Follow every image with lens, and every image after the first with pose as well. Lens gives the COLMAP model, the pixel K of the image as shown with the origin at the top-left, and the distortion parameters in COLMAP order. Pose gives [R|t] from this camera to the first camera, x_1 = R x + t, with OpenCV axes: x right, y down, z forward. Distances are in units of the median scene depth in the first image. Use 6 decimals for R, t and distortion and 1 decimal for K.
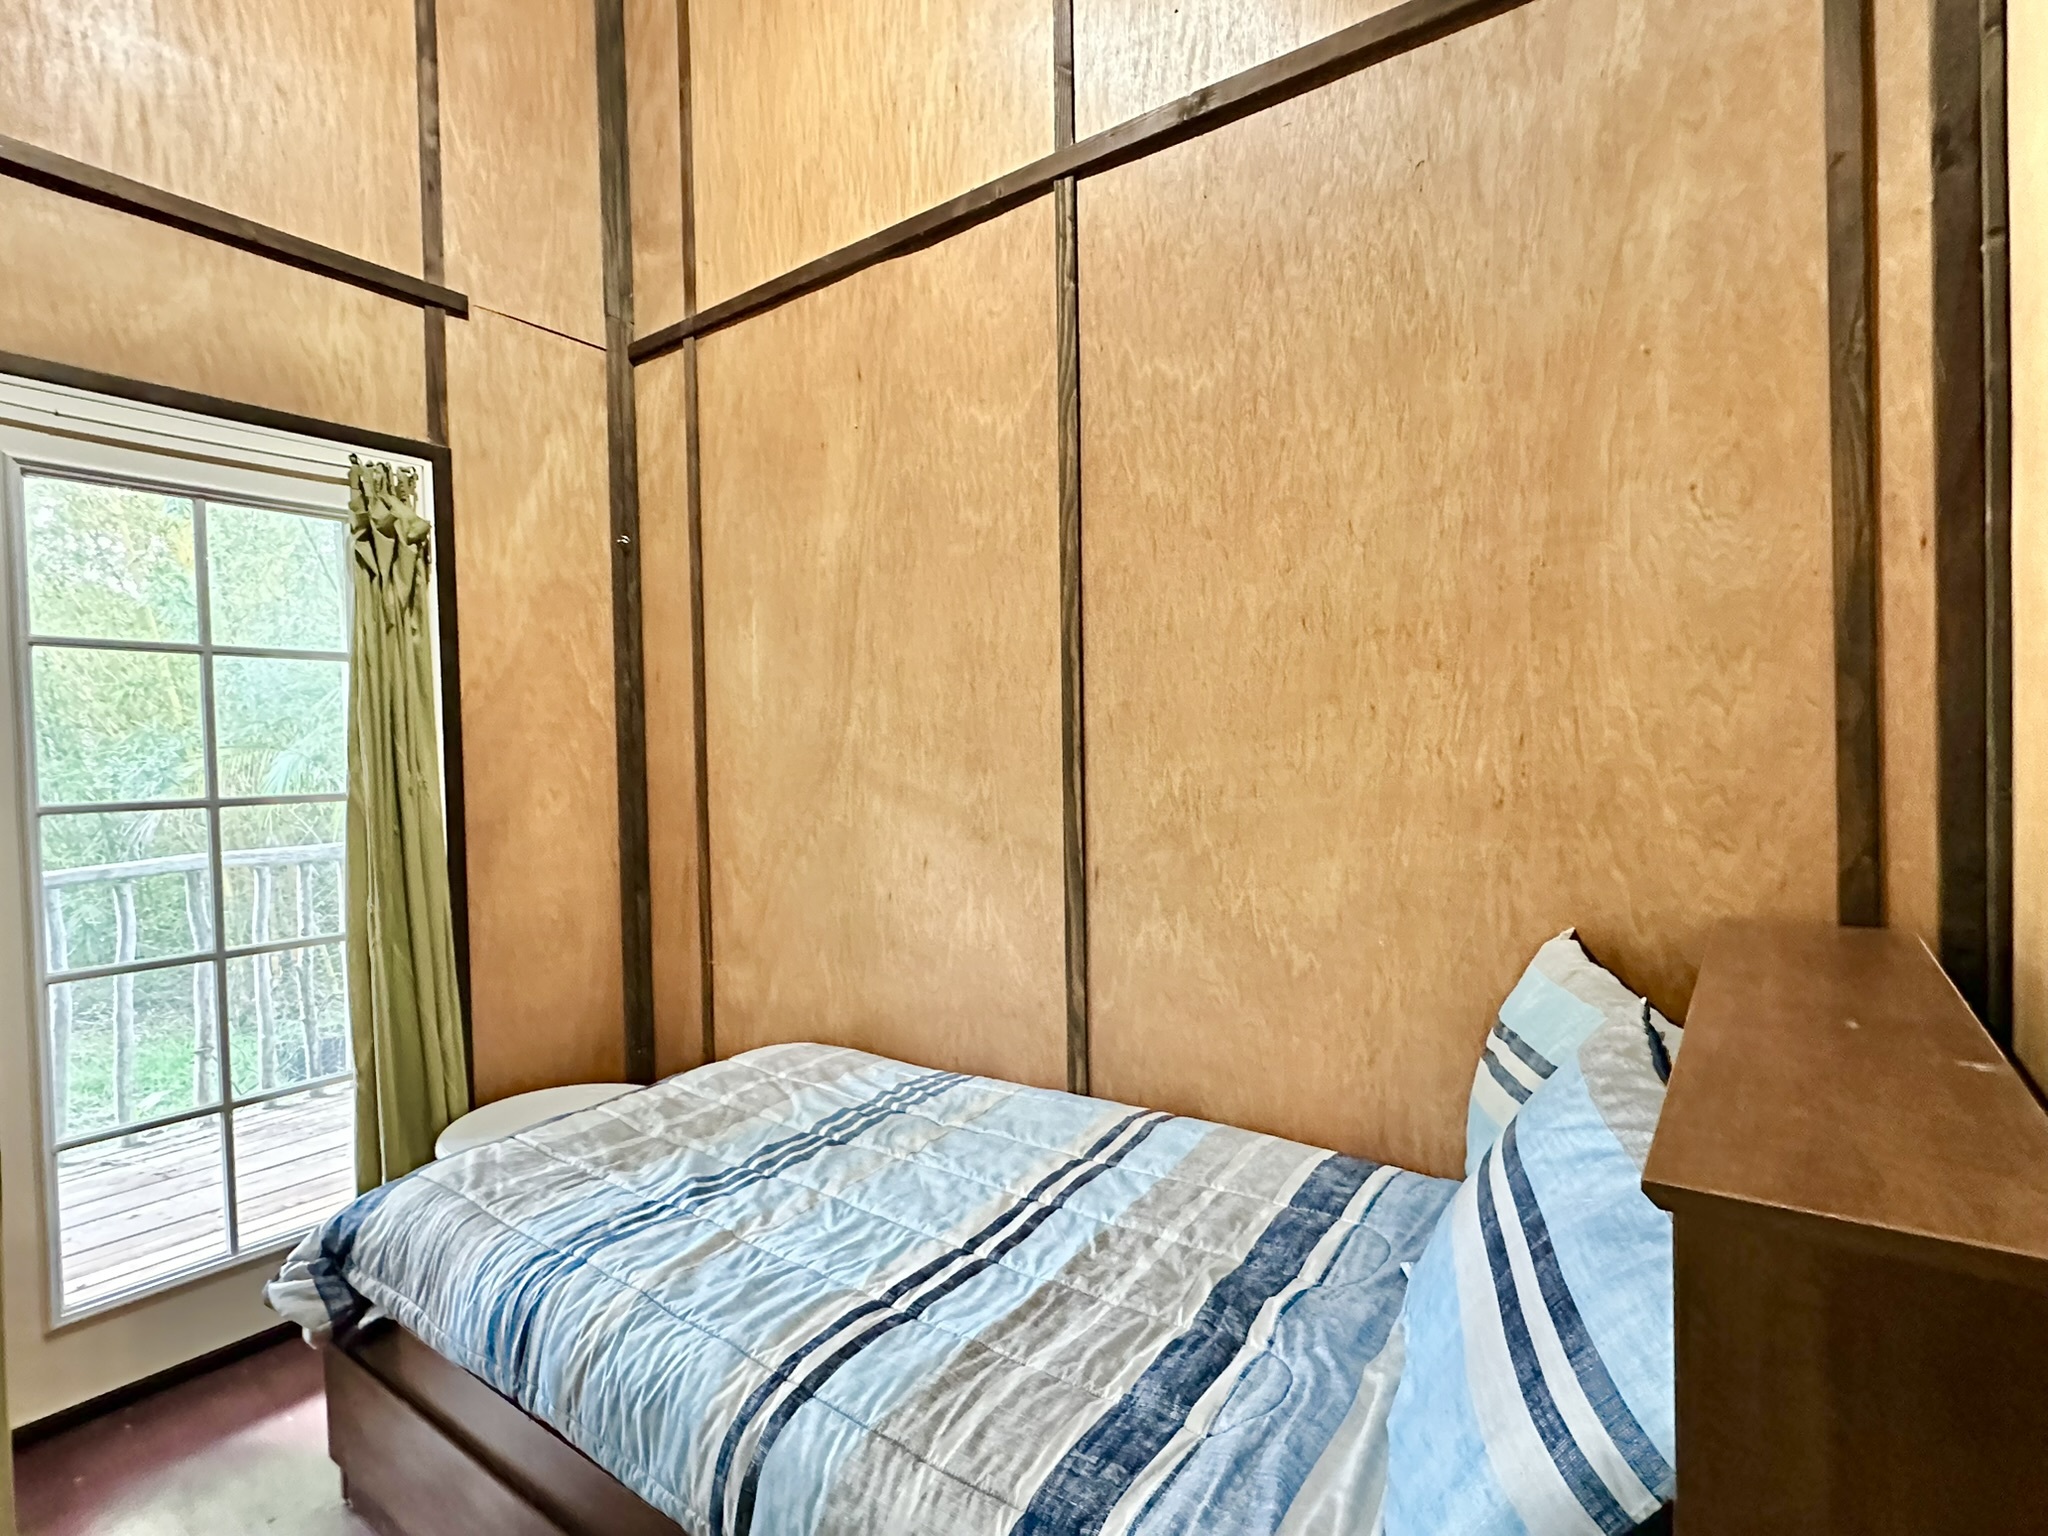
lens RADIAL K [[1007.1, 0, 1029.9], [0, 1007.1, 768.8], [0, 0, 1]] dist [0.001537, -0.001283]
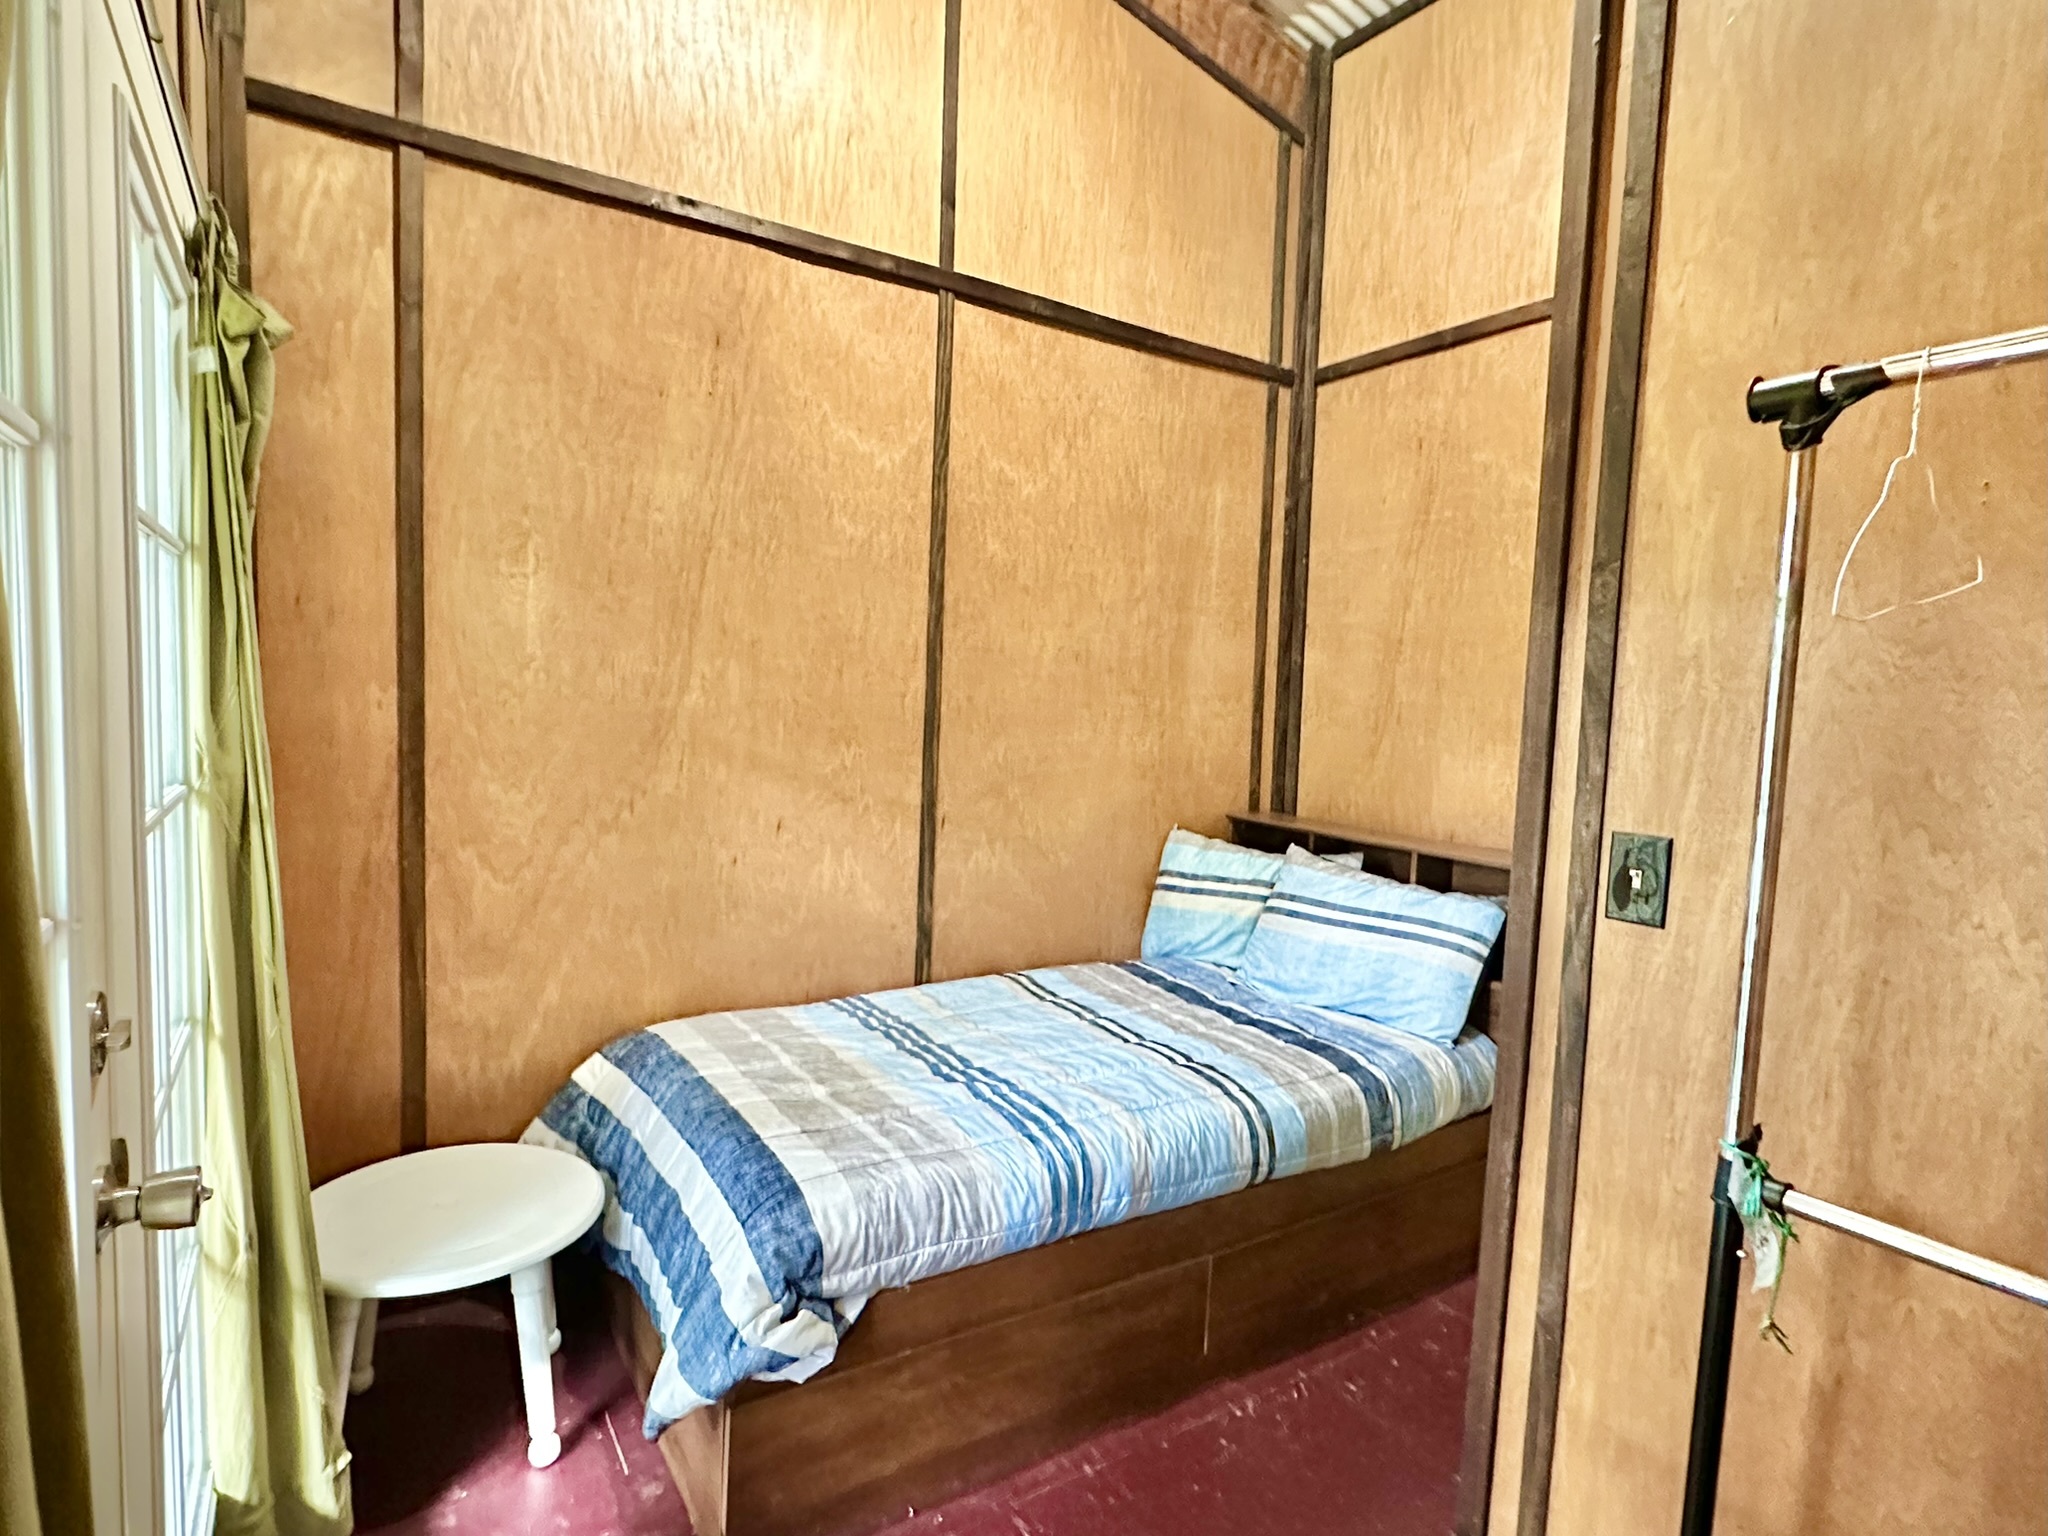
lens RADIAL K [[1007.1, 0, 1033.8], [0, 1007.1, 772.4], [0, 0, 1]] dist [0.001537, -0.001283]
pose [[0.380821, -0.030294, 0.924152, -1.123262], [-0.032709, 0.998396, 0.046206, -0.027527], [-0.924070, -0.047824, 0.379219, 0.364066]]
